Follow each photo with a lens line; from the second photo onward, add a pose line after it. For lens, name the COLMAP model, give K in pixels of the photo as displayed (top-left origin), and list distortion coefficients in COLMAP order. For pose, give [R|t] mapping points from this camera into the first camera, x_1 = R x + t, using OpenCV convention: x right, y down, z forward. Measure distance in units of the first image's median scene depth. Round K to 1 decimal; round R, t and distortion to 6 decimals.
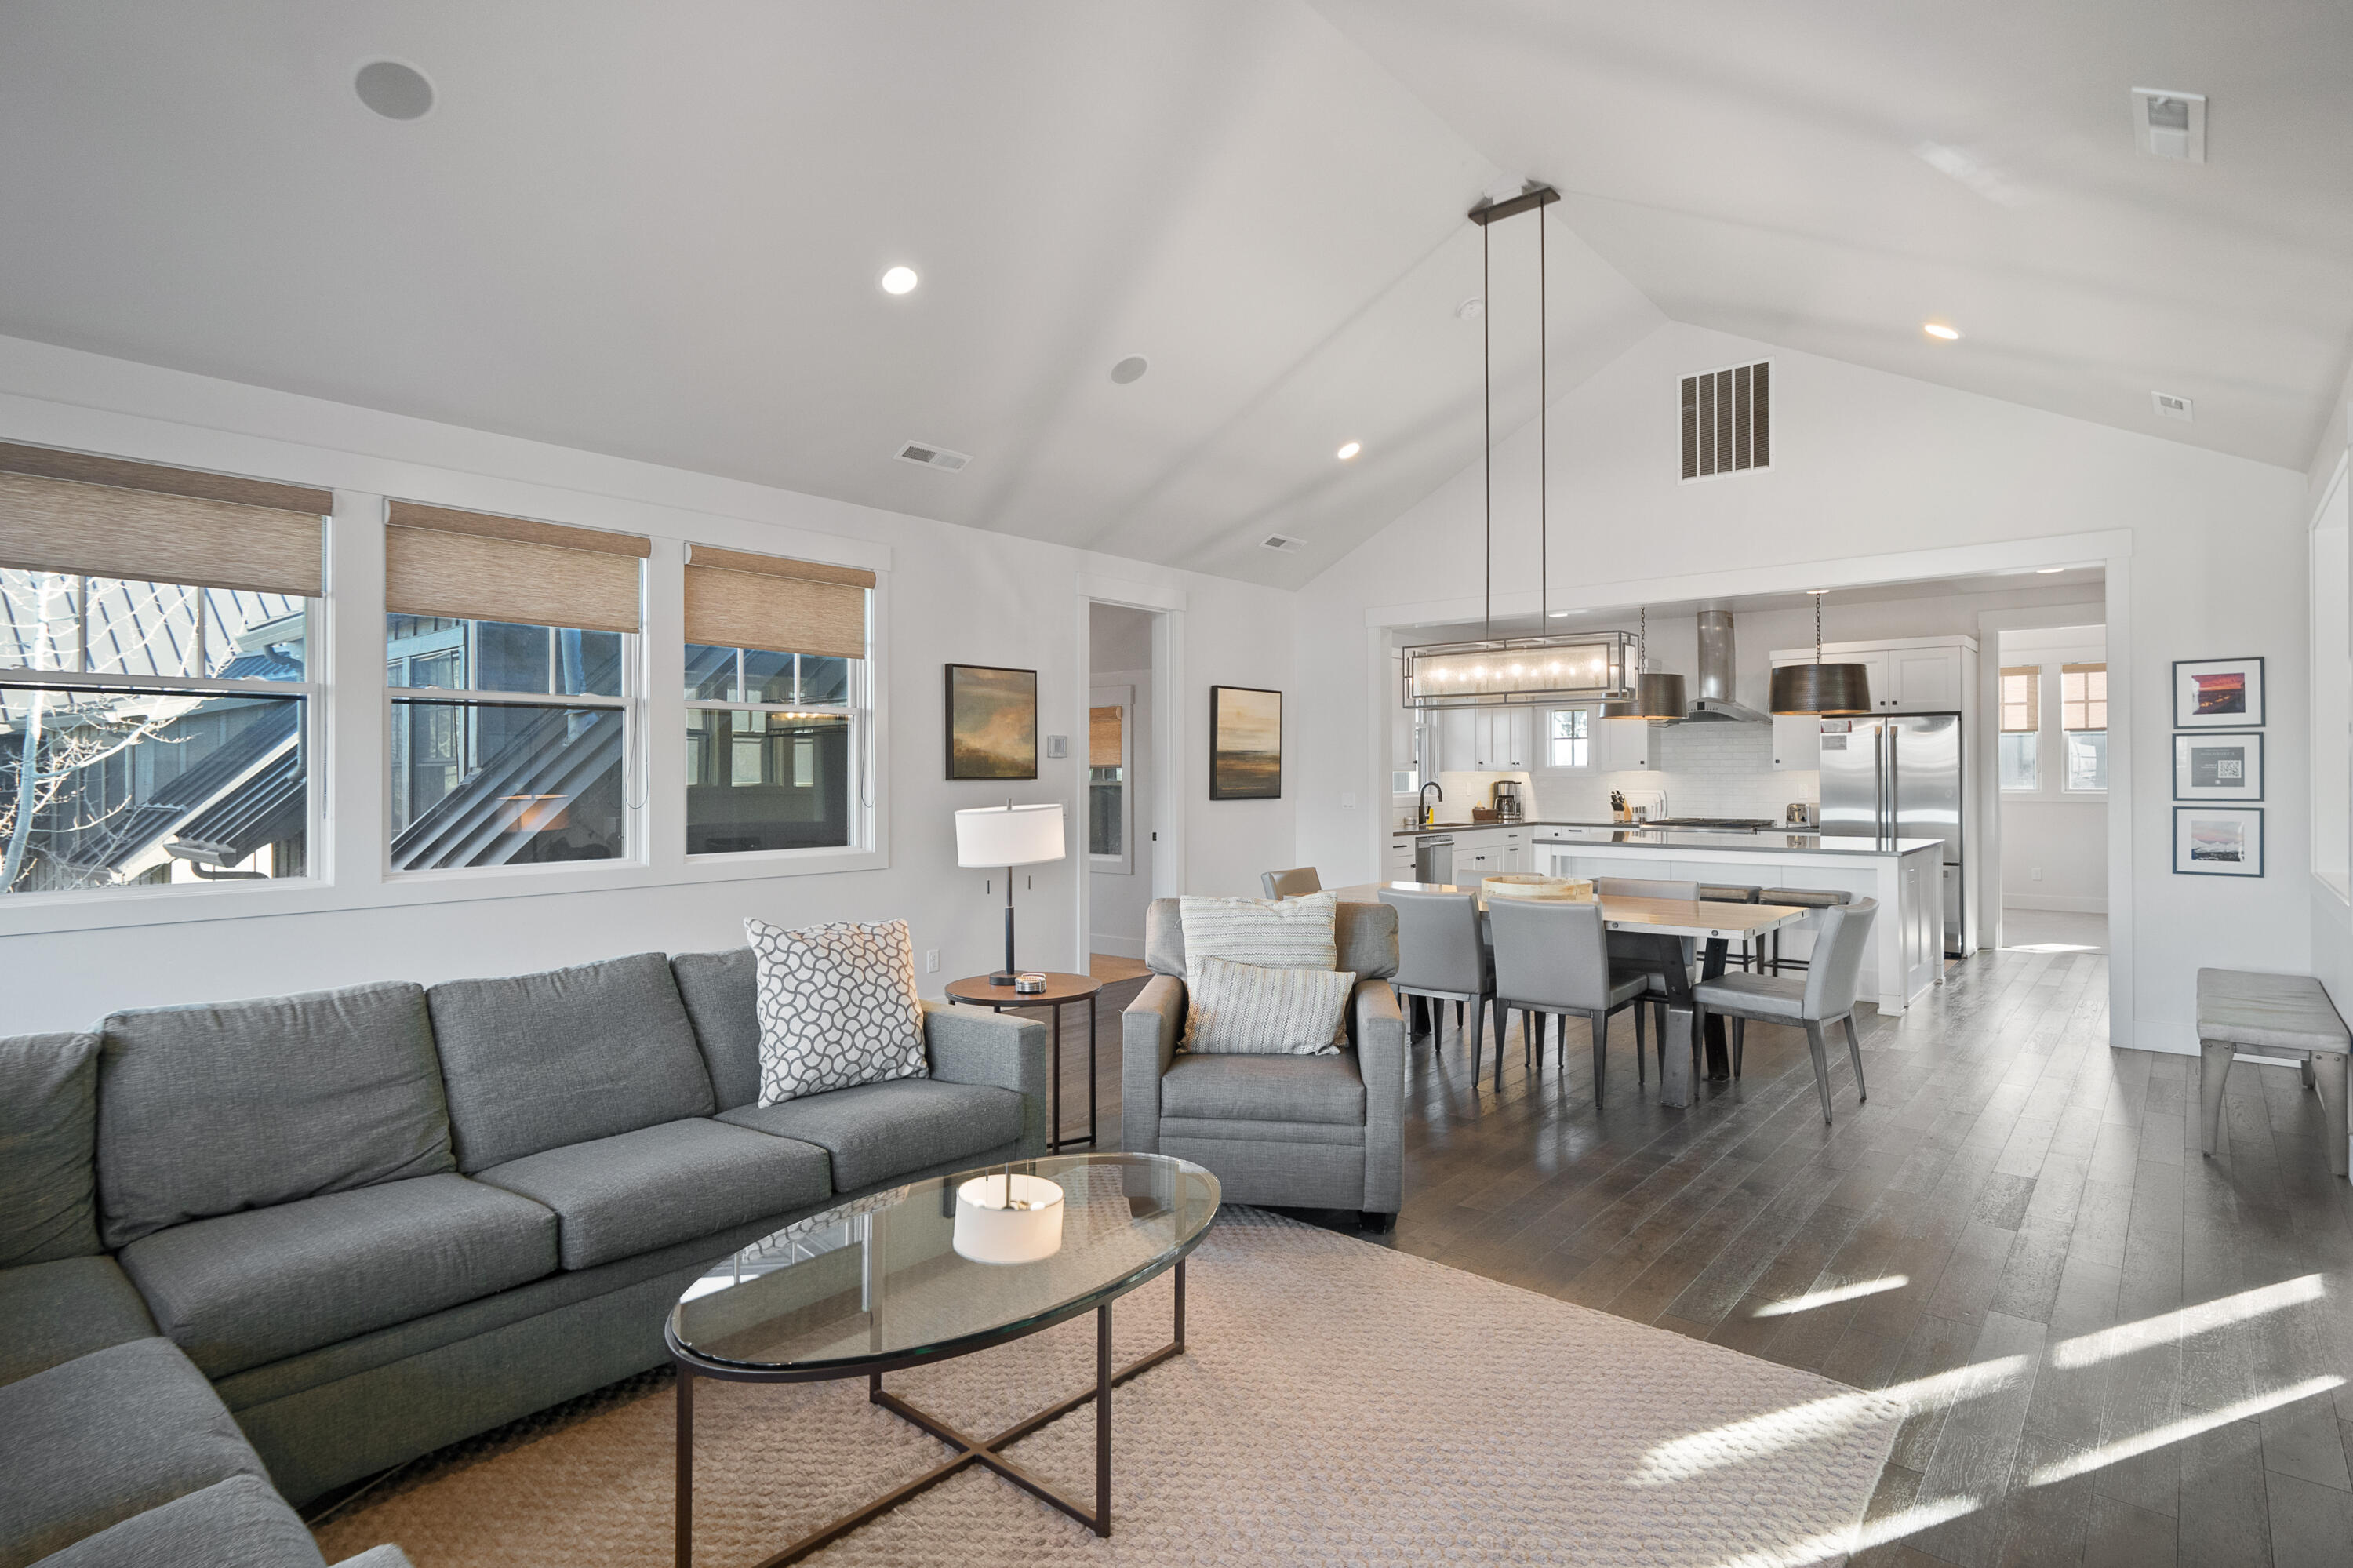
lens RADIAL K [[1176.4, 0, 1172.1], [0, 1176.4, 769.7], [0, 0, 1]] dist [-0.001936, -0.000577]
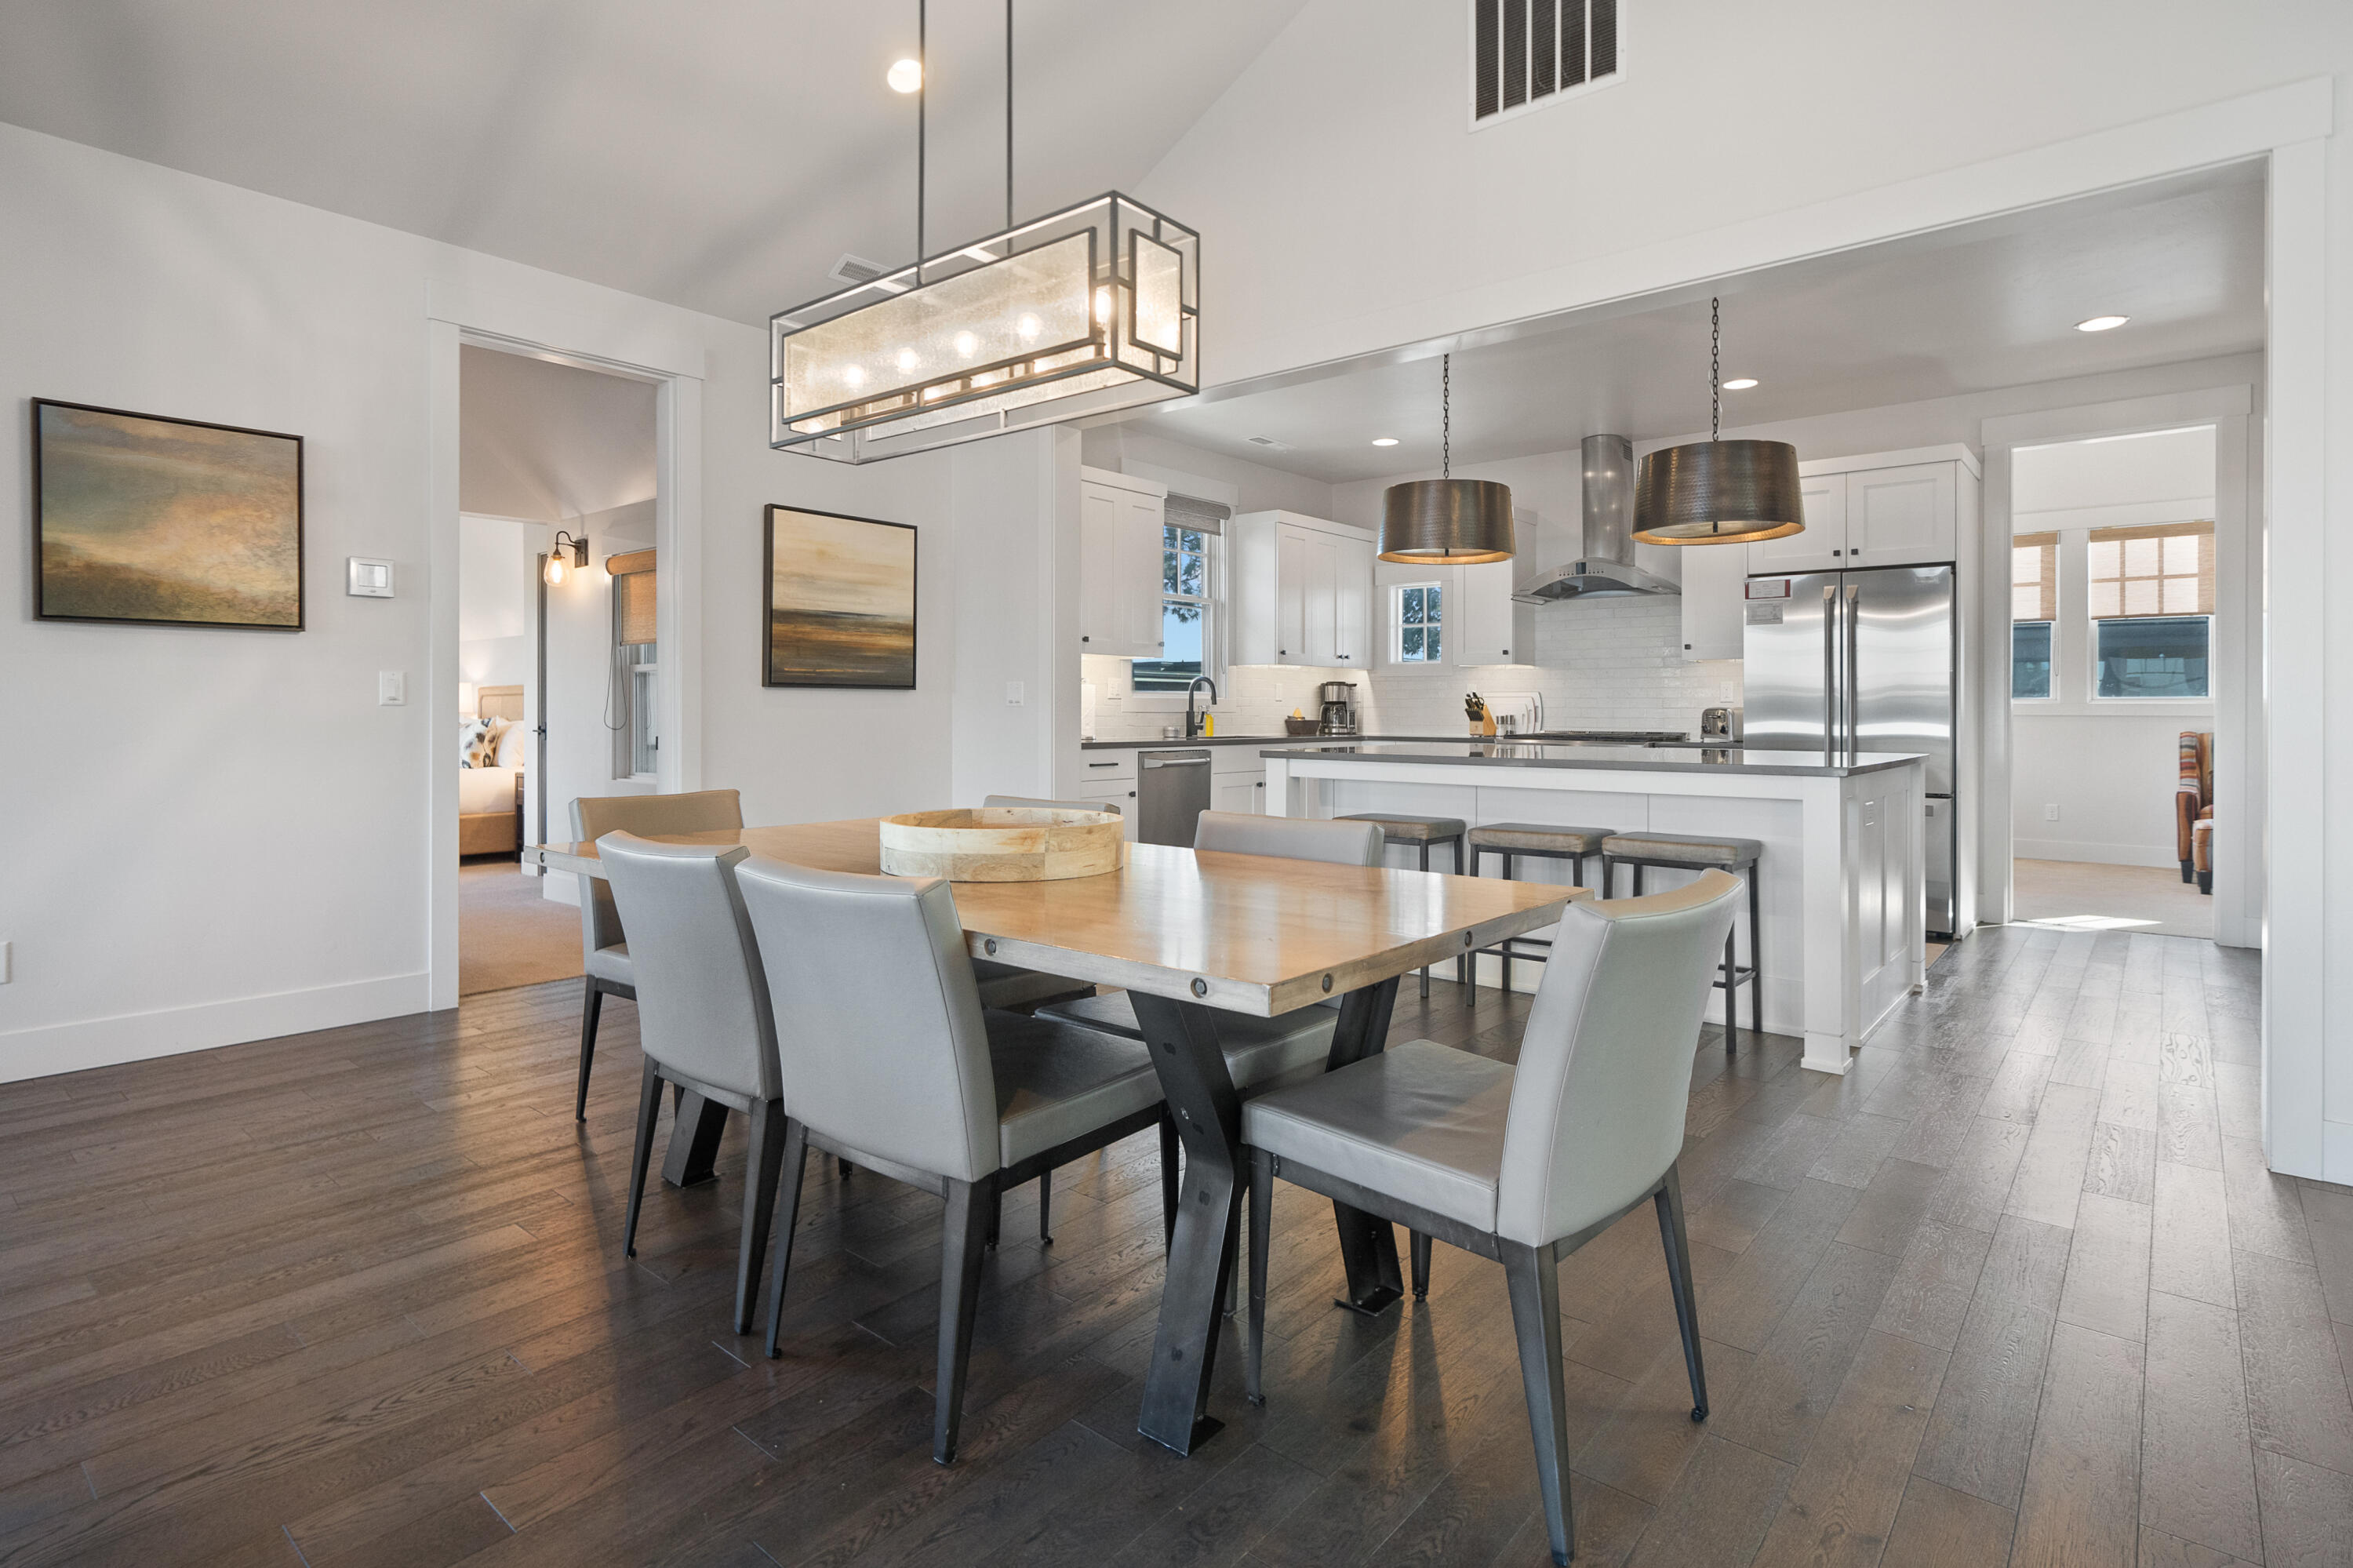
lens RADIAL K [[1142.8, 0, 1167.0], [0, 1142.8, 713.8], [0, 0, 1]] dist [0.001425, 0.000100]
pose [[0.999970, 0.005078, -0.005919, 0.236997], [-0.005035, 0.999961, 0.007255, 0.032818], [0.005955, -0.007225, 0.999956, 0.360824]]
